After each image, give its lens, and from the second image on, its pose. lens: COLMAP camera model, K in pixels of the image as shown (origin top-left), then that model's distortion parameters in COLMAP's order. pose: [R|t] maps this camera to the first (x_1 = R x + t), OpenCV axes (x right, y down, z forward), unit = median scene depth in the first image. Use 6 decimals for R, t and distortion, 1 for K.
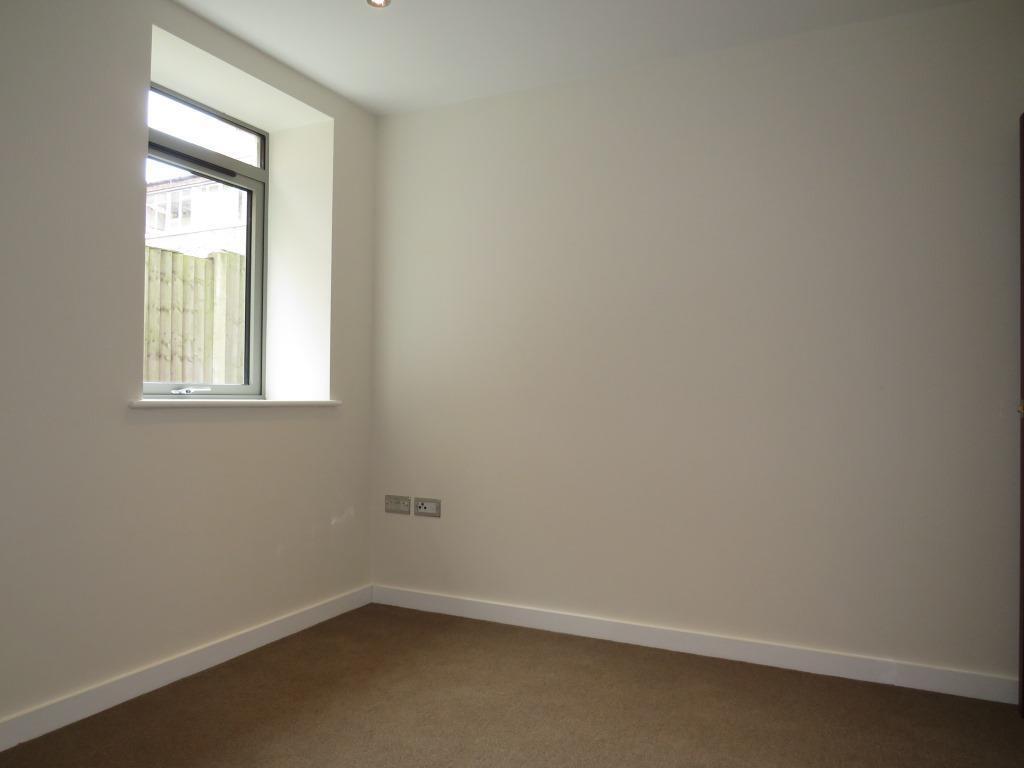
lens RADIAL K [[731.7, 0, 512.0], [0, 731.7, 384.0], [0, 0, 1]] dist [-0.014254, -0.003855]
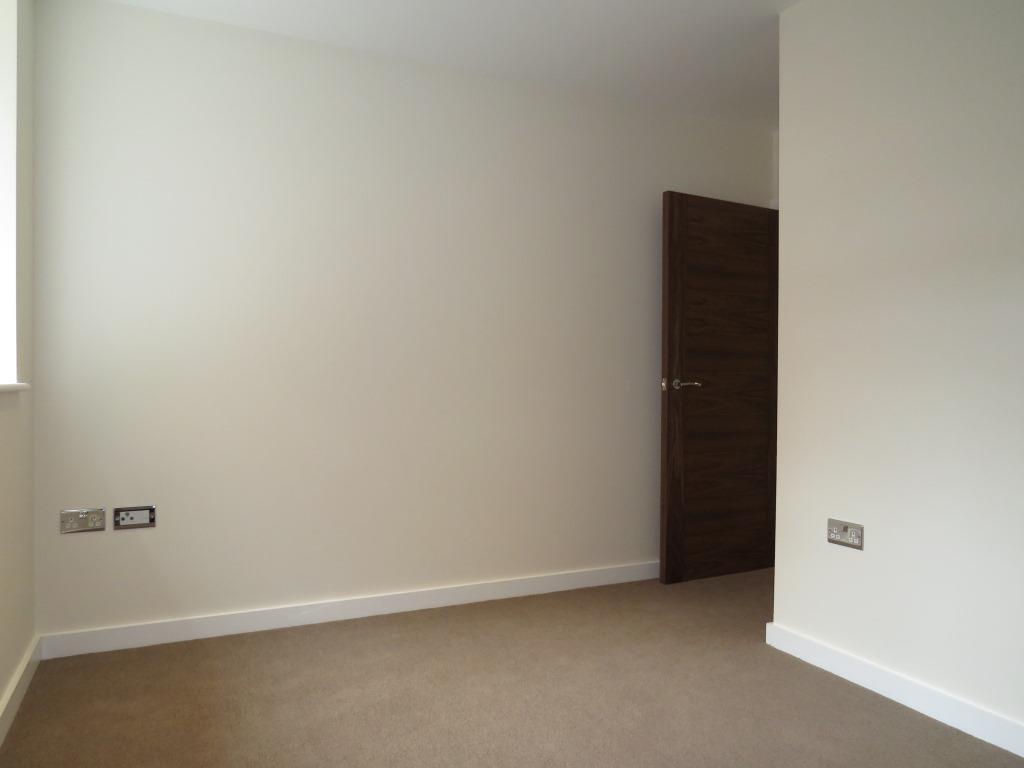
lens RADIAL K [[731.7, 0, 512.0], [0, 731.7, 384.0], [0, 0, 1]] dist [-0.014254, -0.003855]
pose [[0.624994, -0.016609, 0.780453, -0.485711], [-0.019014, 0.999153, 0.036490, -0.010949], [-0.780398, -0.037646, 0.624148, 0.206745]]
